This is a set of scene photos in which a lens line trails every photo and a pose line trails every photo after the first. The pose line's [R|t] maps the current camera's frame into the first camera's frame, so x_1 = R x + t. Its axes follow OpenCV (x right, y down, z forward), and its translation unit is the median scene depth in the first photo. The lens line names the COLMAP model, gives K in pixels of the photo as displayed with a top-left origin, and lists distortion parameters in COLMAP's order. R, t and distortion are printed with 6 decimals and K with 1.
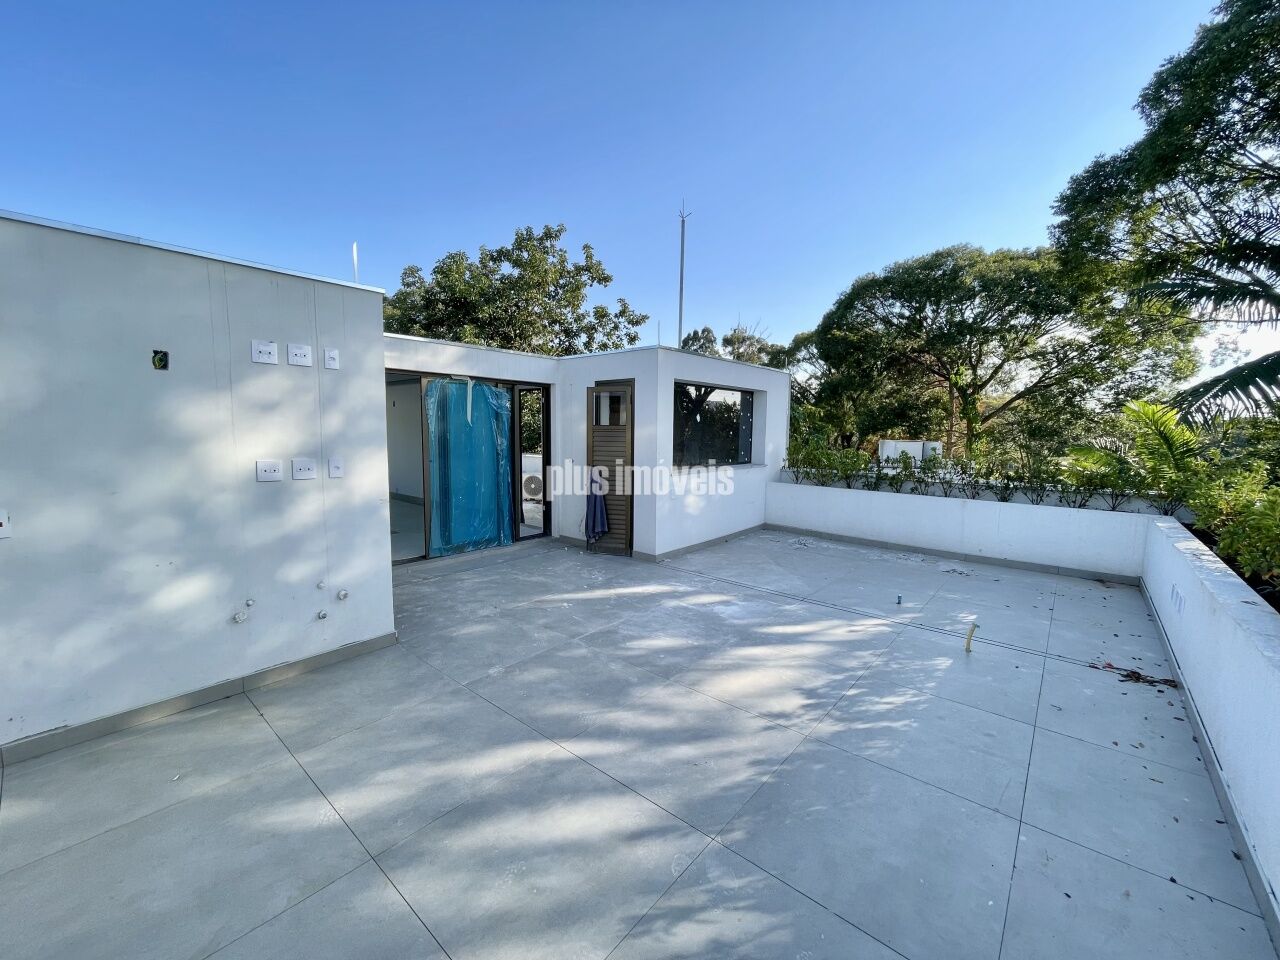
lens RADIAL K [[519.7, 0, 641.0], [0, 519.7, 481.8], [0, 0, 1]] dist [-0.002763, 0.000678]
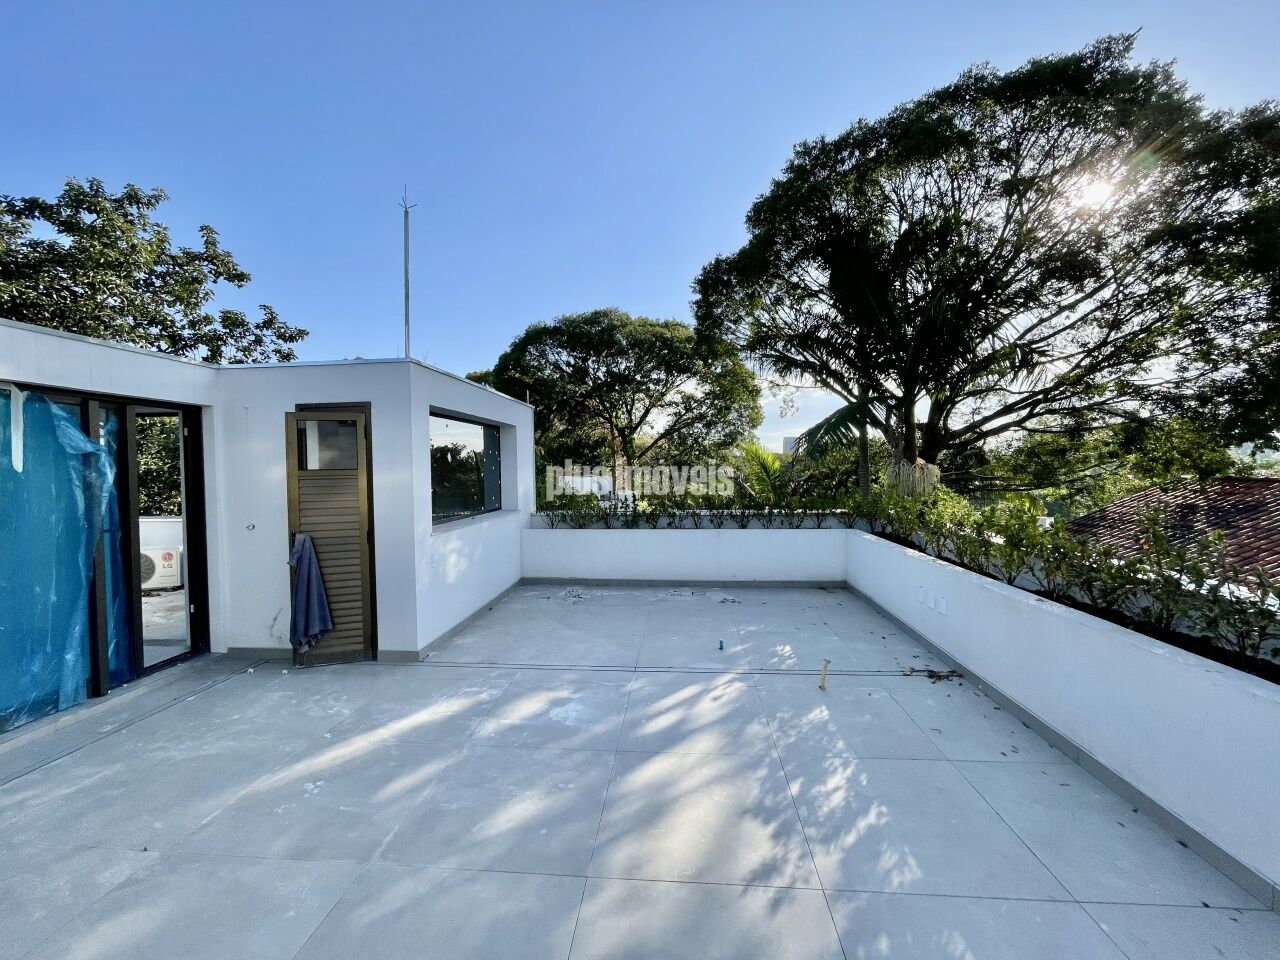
lens RADIAL K [[519.7, 0, 642.9], [0, 519.7, 478.2], [0, 0, 1]] dist [-0.002763, 0.000678]
pose [[0.811063, -0.035849, 0.583860, -0.072773], [0.083069, 0.995064, -0.054297, -0.016109], [-0.579031, 0.092538, 0.810037, 0.130747]]
